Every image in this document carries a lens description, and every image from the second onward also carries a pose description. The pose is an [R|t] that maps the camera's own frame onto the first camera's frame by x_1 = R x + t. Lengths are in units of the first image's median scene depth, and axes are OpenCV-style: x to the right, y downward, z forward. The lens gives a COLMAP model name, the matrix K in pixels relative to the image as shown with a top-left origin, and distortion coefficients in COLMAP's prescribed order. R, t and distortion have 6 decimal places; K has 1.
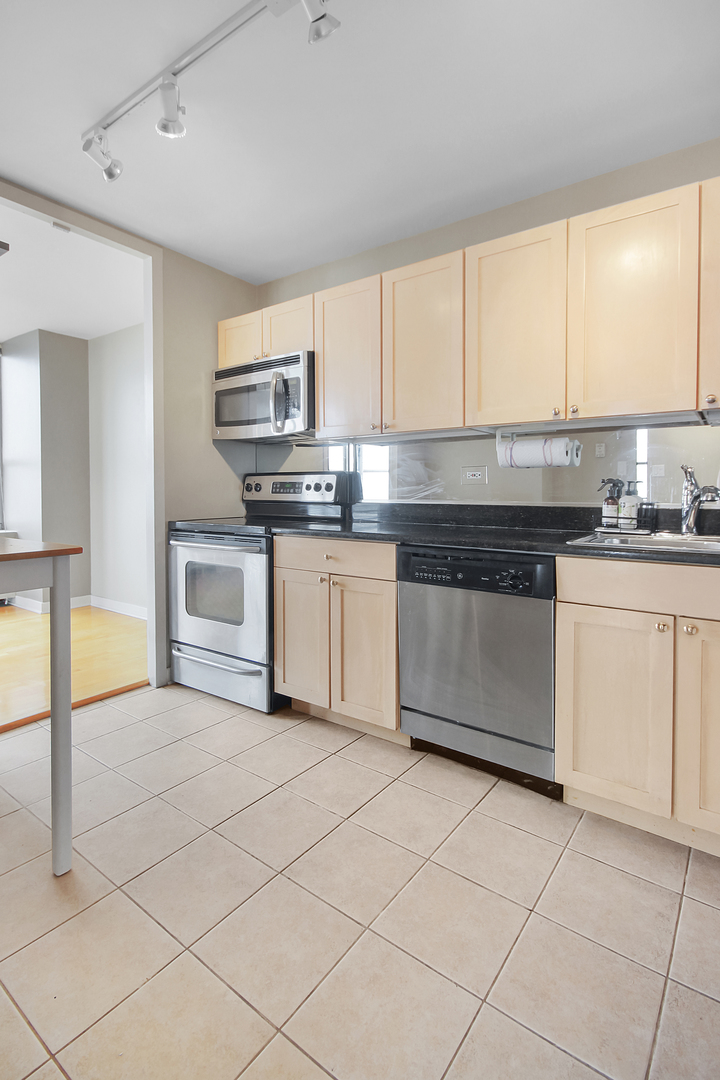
lens RADIAL K [[506.9, 0, 357.9], [0, 506.9, 494.2], [0, 0, 1]] dist [0.011603, -0.000531]
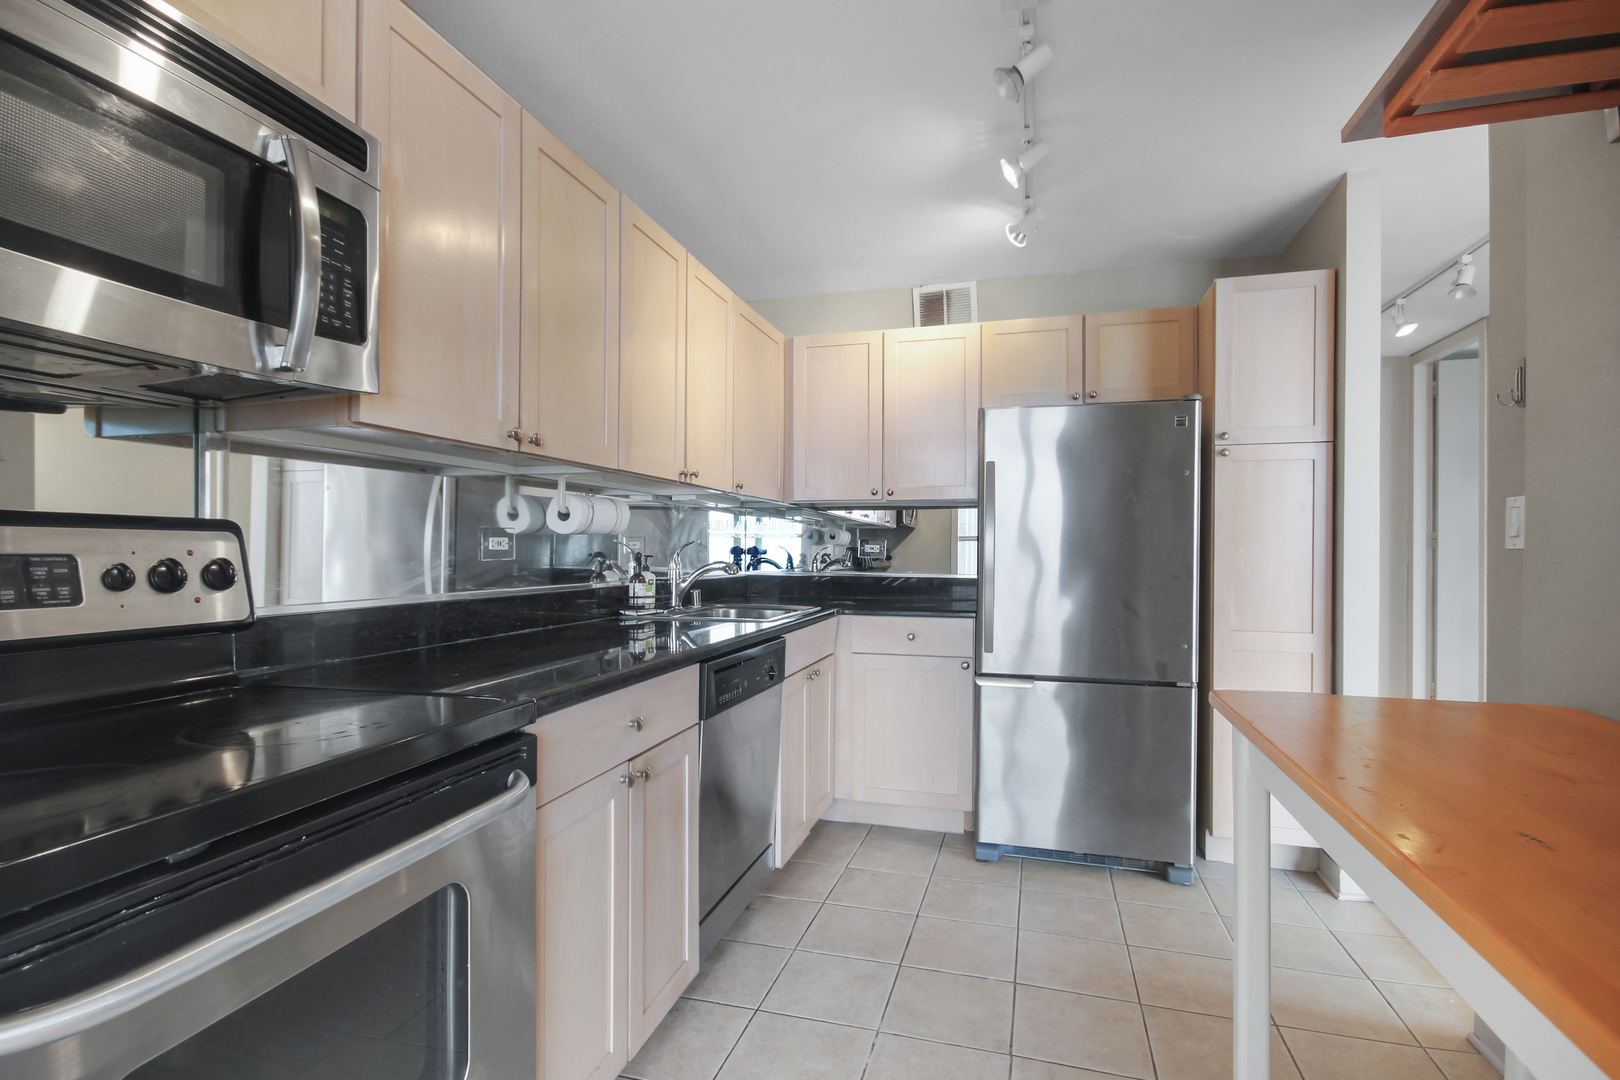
lens RADIAL K [[749.0, 0, 806.8], [0, 749.0, 531.5], [0, 0, 1]] dist [-0.002772, -0.000341]
pose [[-0.318193, 0.022168, 0.947767, -0.736426], [0.009363, 0.999751, -0.020240, -0.034361], [-0.947980, 0.002433, -0.318321, 1.044761]]
